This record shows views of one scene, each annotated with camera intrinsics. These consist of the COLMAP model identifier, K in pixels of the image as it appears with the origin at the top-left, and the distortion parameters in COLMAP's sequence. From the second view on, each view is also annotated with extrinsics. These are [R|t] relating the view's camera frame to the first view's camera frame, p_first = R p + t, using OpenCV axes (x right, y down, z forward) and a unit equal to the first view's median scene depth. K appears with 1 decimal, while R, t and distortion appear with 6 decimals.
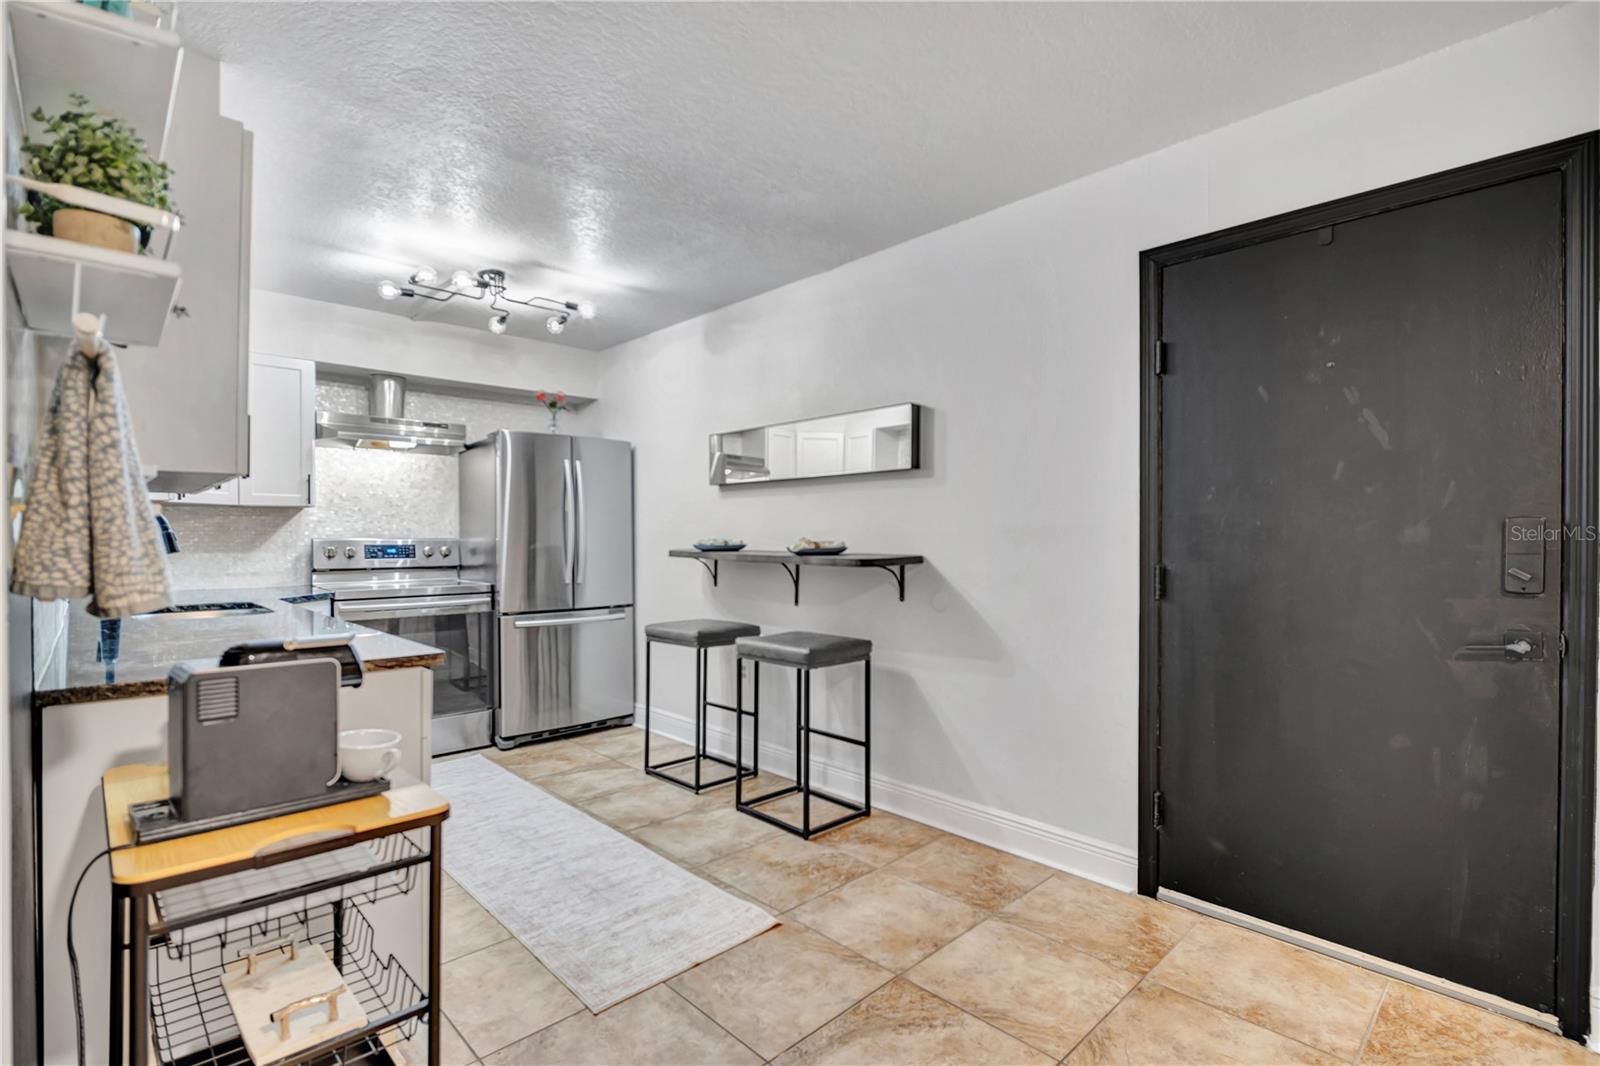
lens RADIAL K [[740.5, 0, 807.4], [0, 740.5, 539.0], [0, 0, 1]] dist [0.002385, -0.007516]
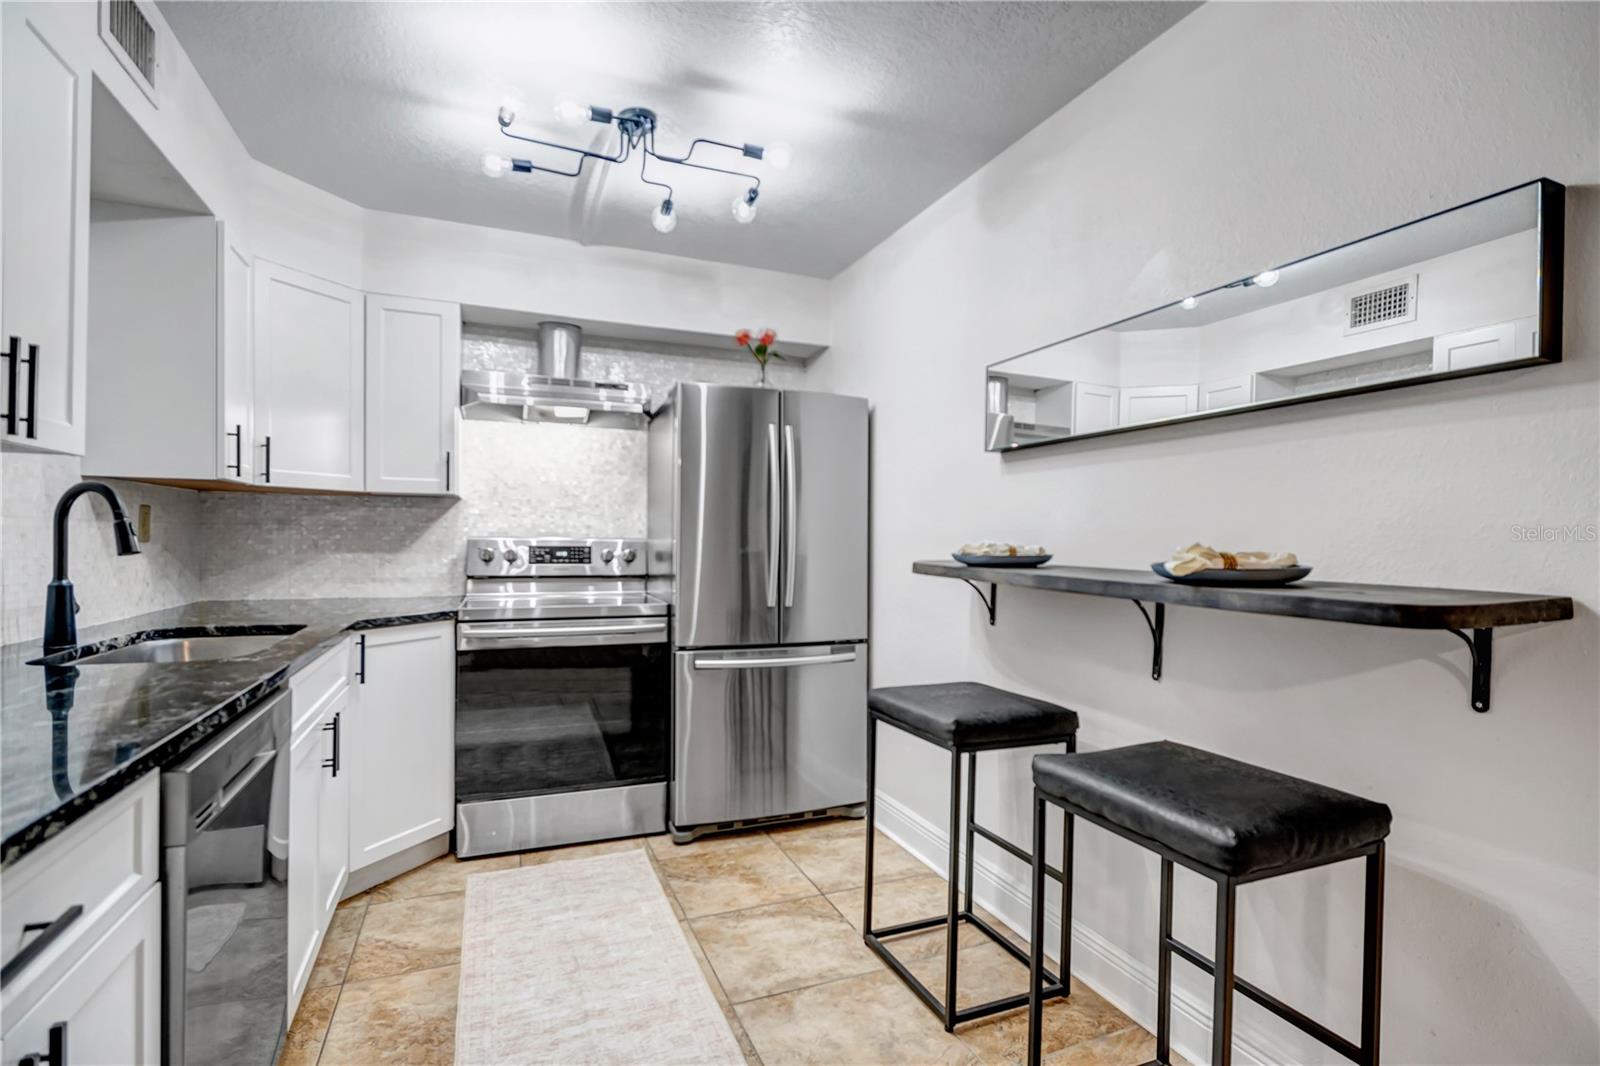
lens RADIAL K [[746.4, 0, 808.0], [0, 746.4, 543.7], [0, 0, 1]] dist [0.001426, -0.008804]
pose [[0.931826, 0.013390, -0.362658, -0.055393], [-0.013306, 0.999908, 0.002728, 0.000108], [0.362661, 0.002284, 0.931918, 0.467842]]
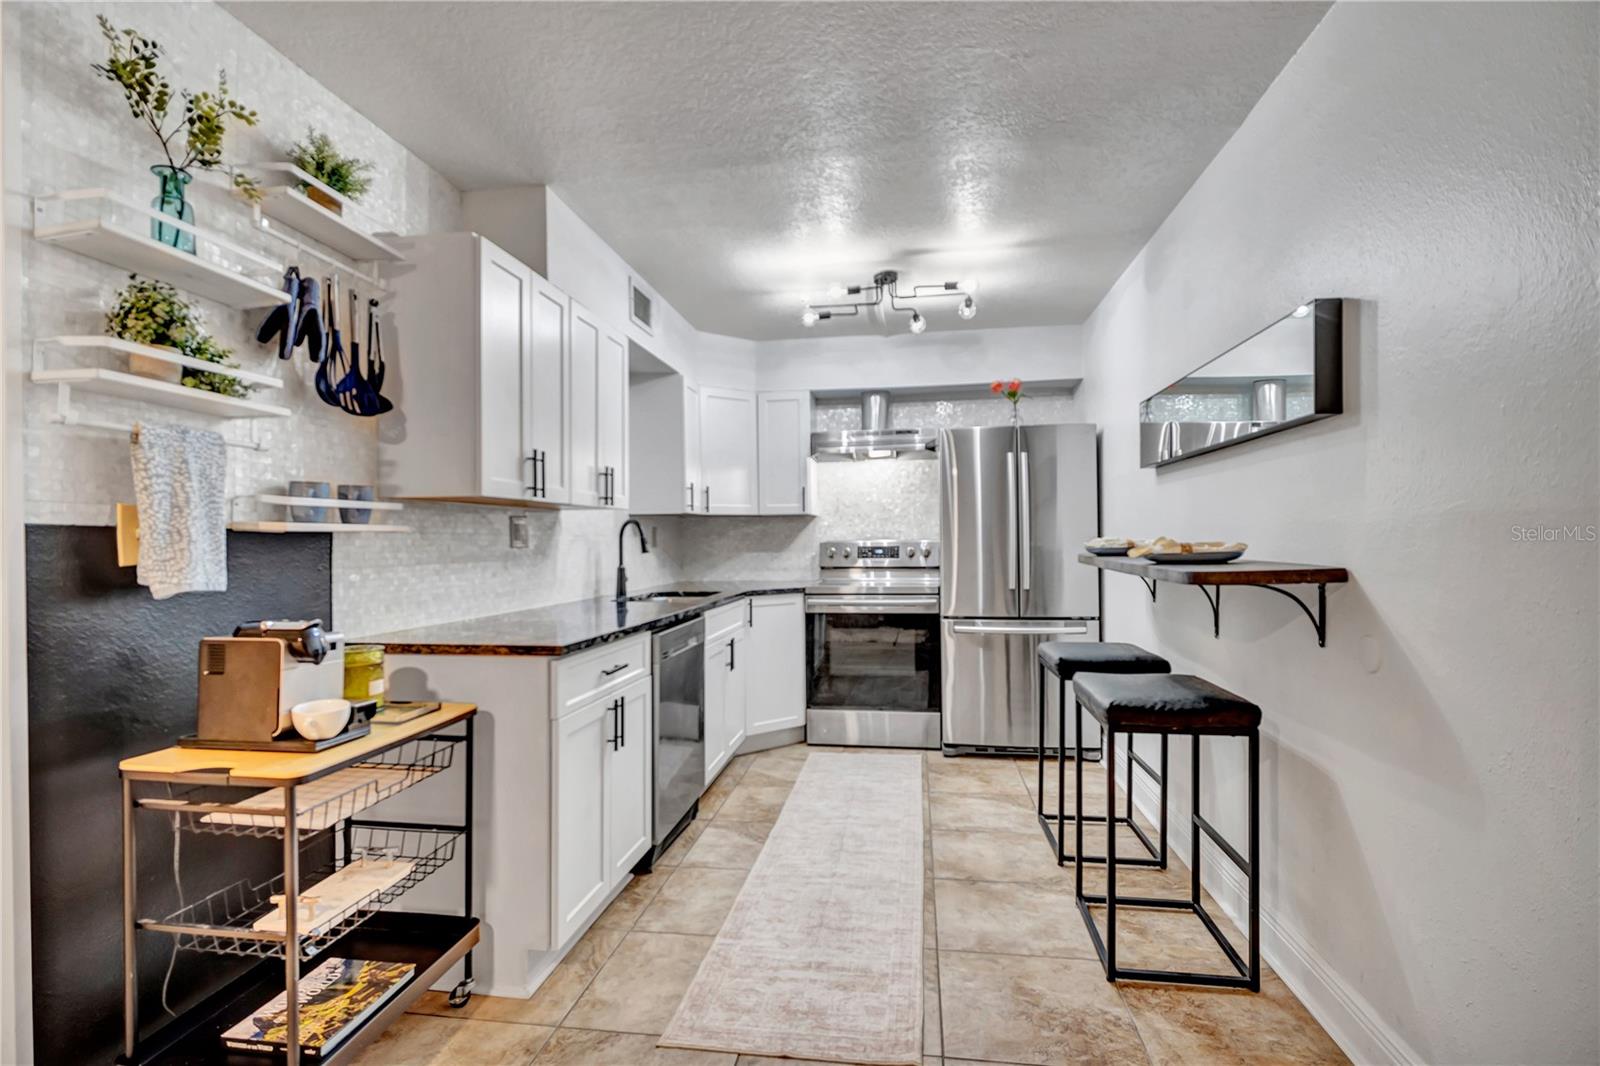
lens RADIAL K [[752.5, 0, 813.2], [0, 752.5, 537.4], [0, 0, 1]] dist [-0.000922, -0.000425]
pose [[0.614931, -0.007777, -0.788542, 0.318648], [0.007448, 0.999964, -0.004053, -0.001288], [0.788545, -0.003381, 0.614967, 0.302271]]
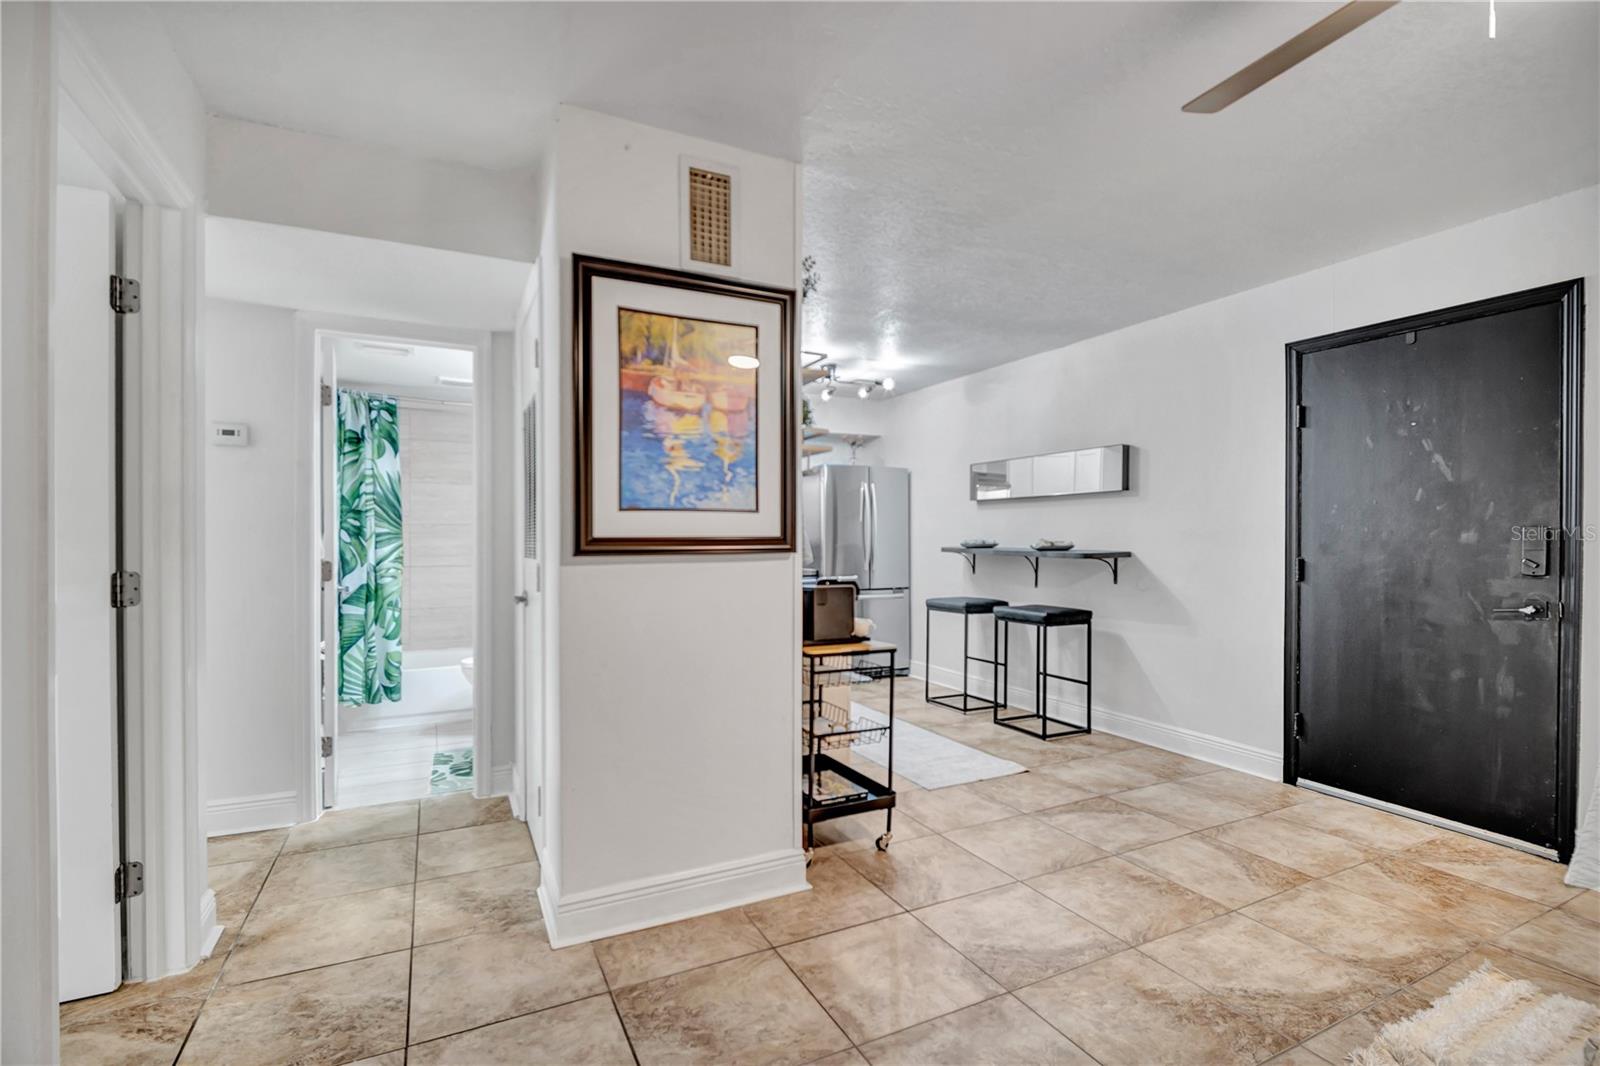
lens RADIAL K [[740.5, 0, 807.4], [0, 740.5, 539.0], [0, 0, 1]] dist [0.002385, -0.007516]
pose [[0.954605, 0.002489, -0.297864, -0.011515], [-0.003012, 0.999995, -0.001296, 0.002026], [0.297860, 0.002134, 0.954607, -0.478596]]
